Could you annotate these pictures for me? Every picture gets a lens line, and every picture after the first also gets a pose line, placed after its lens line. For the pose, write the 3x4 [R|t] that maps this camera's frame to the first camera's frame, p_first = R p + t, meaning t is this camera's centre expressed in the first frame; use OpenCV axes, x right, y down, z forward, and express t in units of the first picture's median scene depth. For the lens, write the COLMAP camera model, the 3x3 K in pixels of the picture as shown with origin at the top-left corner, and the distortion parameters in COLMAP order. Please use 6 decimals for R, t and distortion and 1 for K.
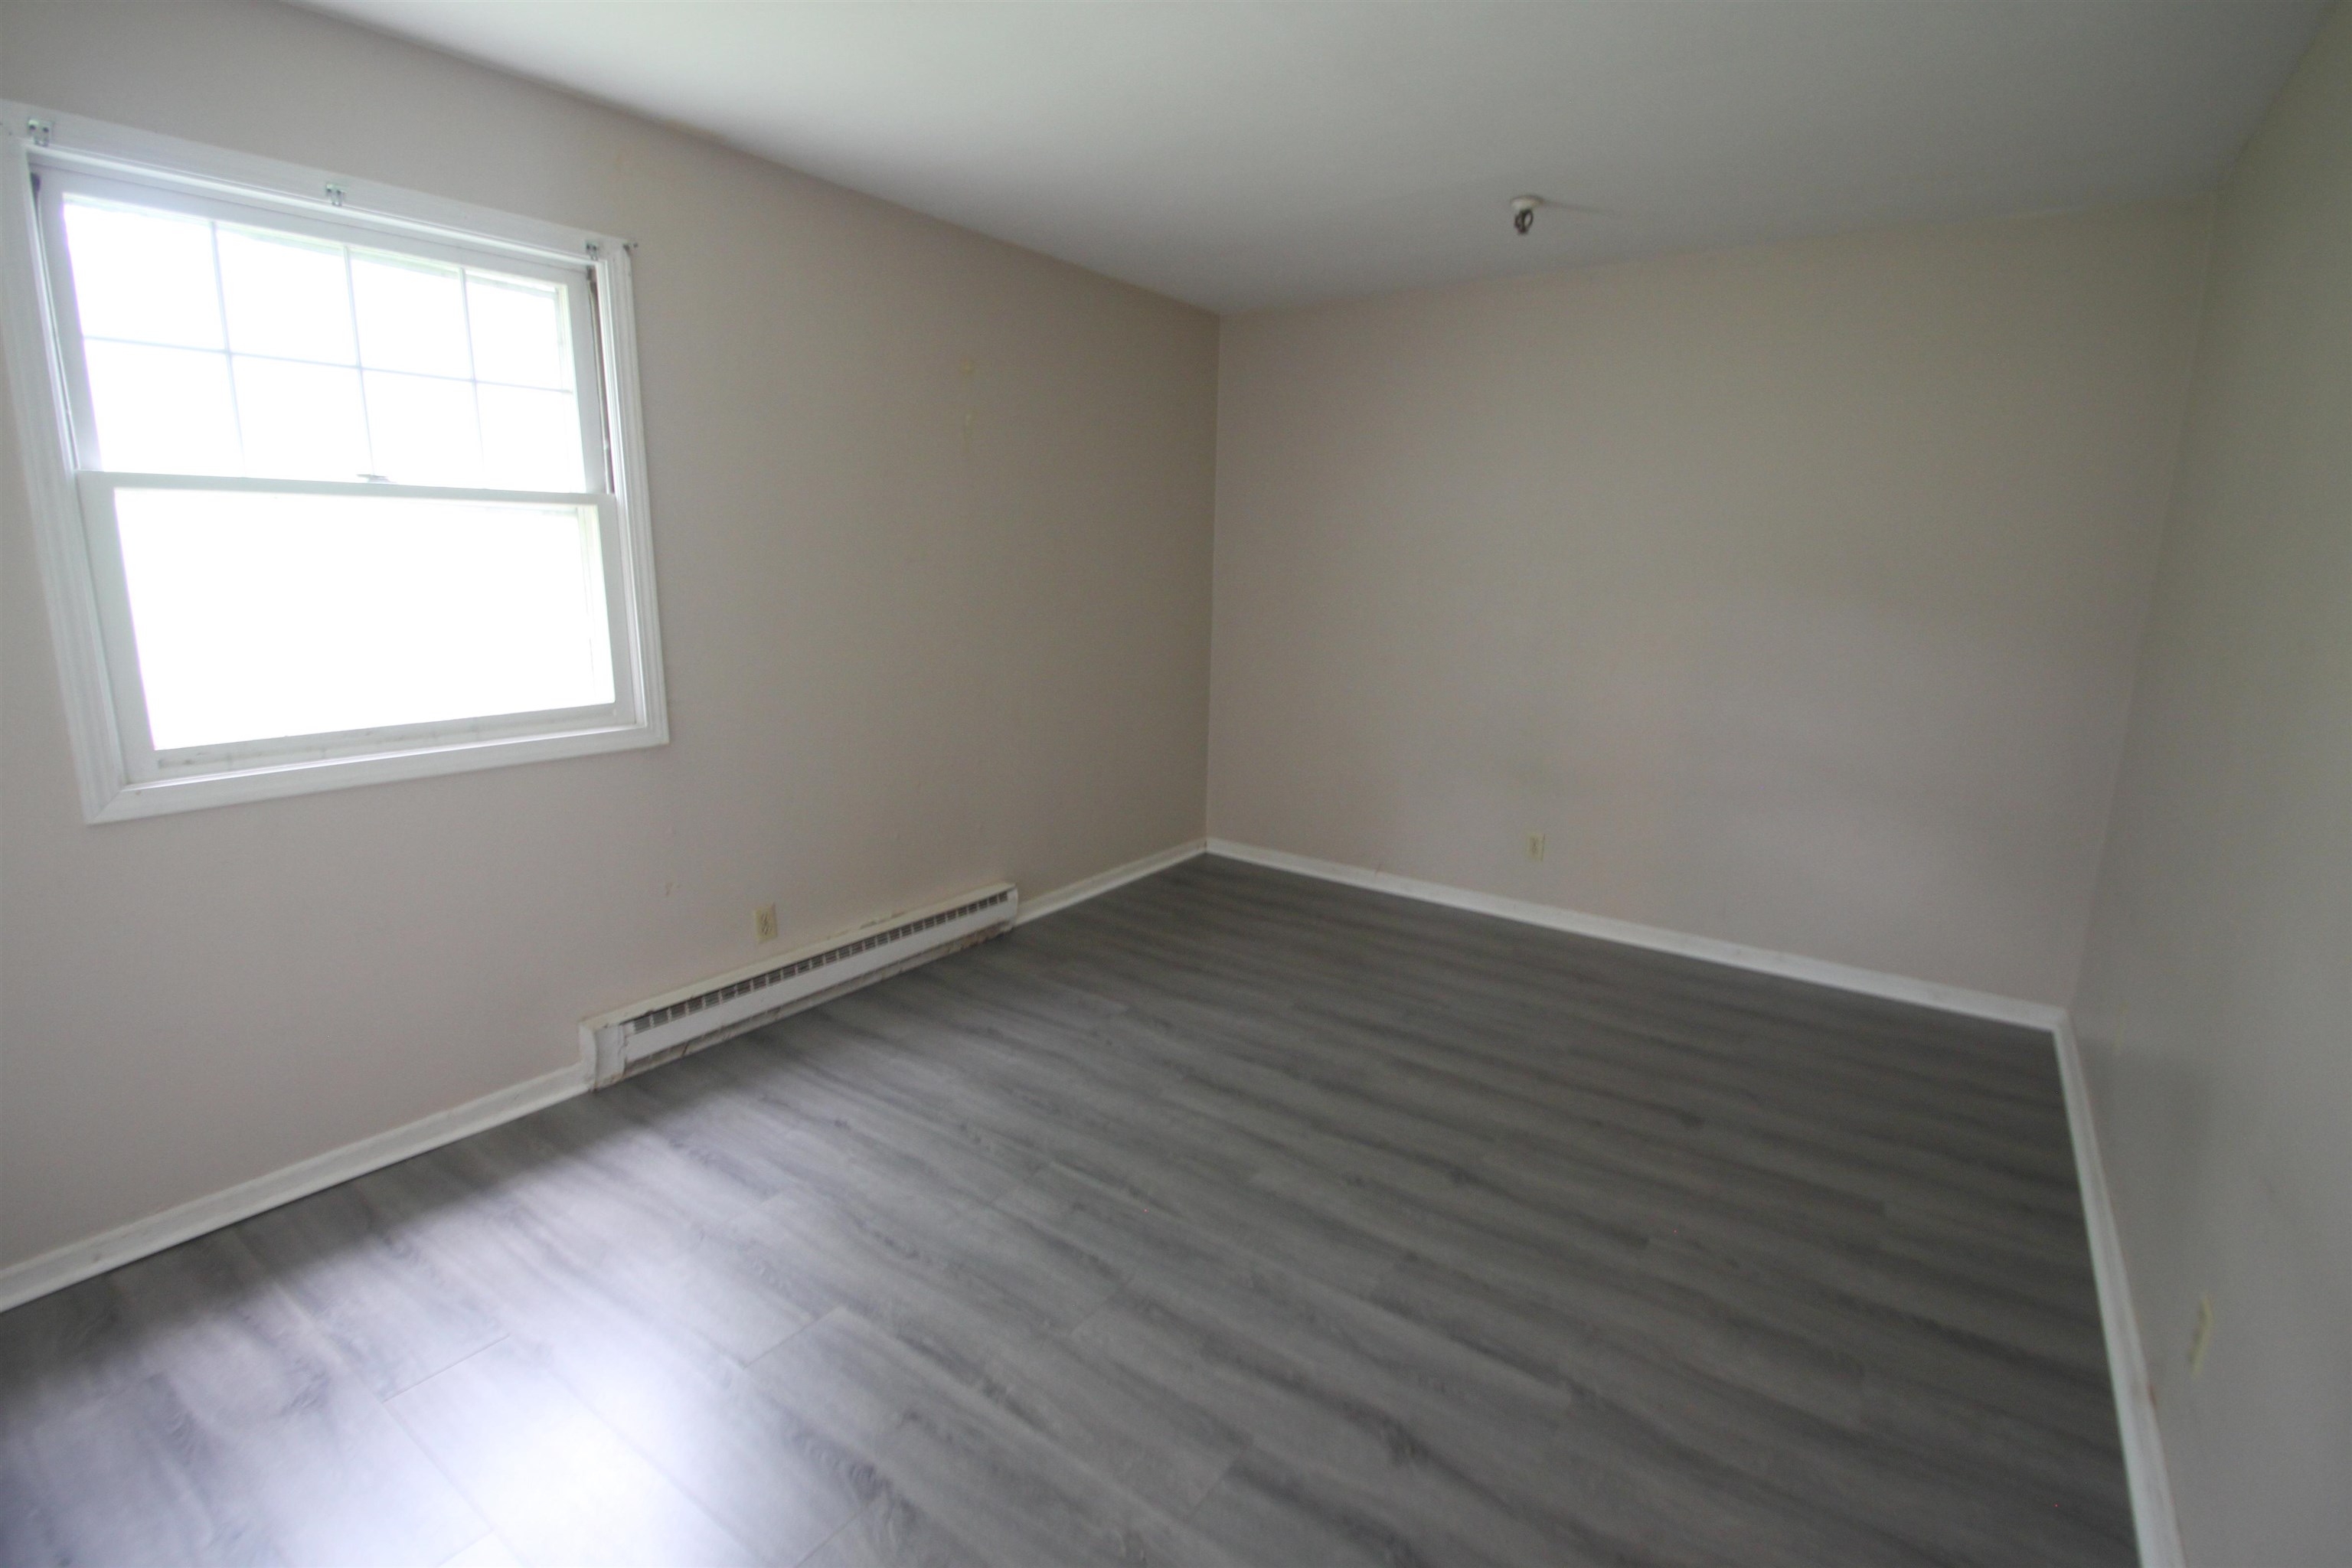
lens RADIAL K [[1089.3, 0, 1176.9], [0, 1089.3, 770.4], [0, 0, 1]] dist [0.012485, -0.016822]
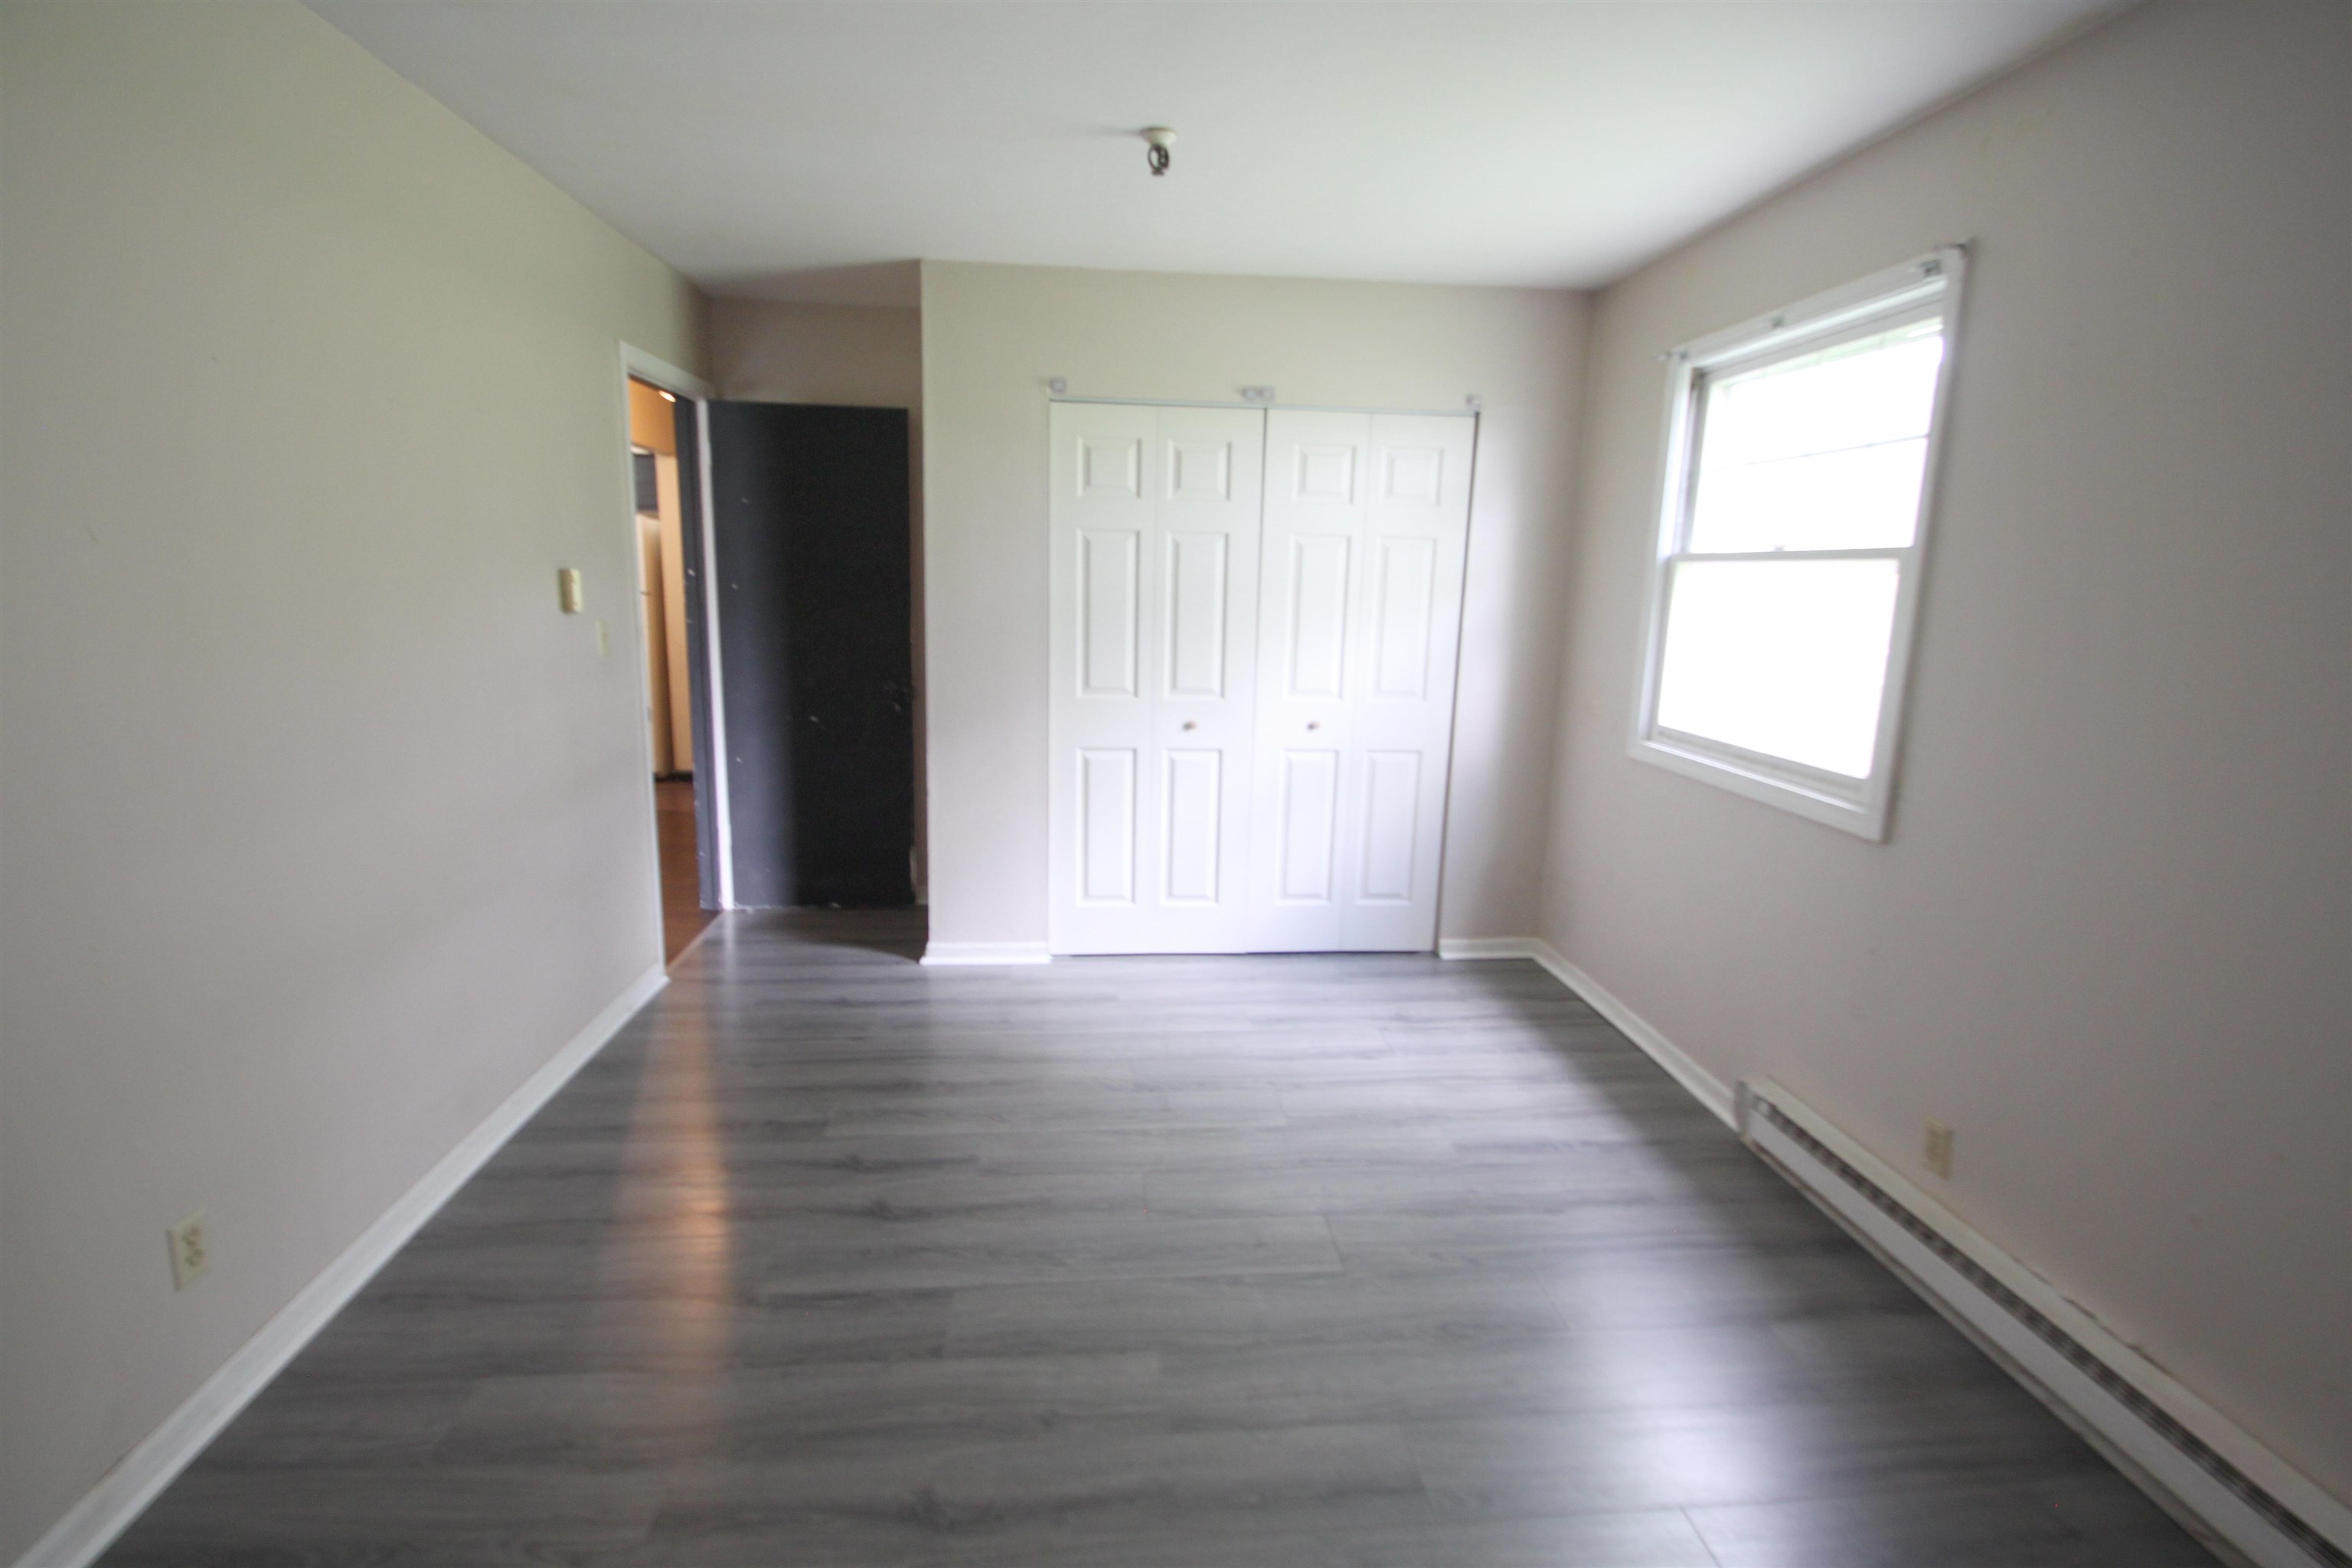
lens RADIAL K [[1089.3, 0, 1176.9], [0, 1089.3, 770.4], [0, 0, 1]] dist [0.012485, -0.016822]
pose [[-0.764219, 0.079108, -0.640087, 0.603918], [-0.165207, 0.935327, 0.312843, -0.319606], [0.623439, 0.344827, -0.701725, 1.595542]]
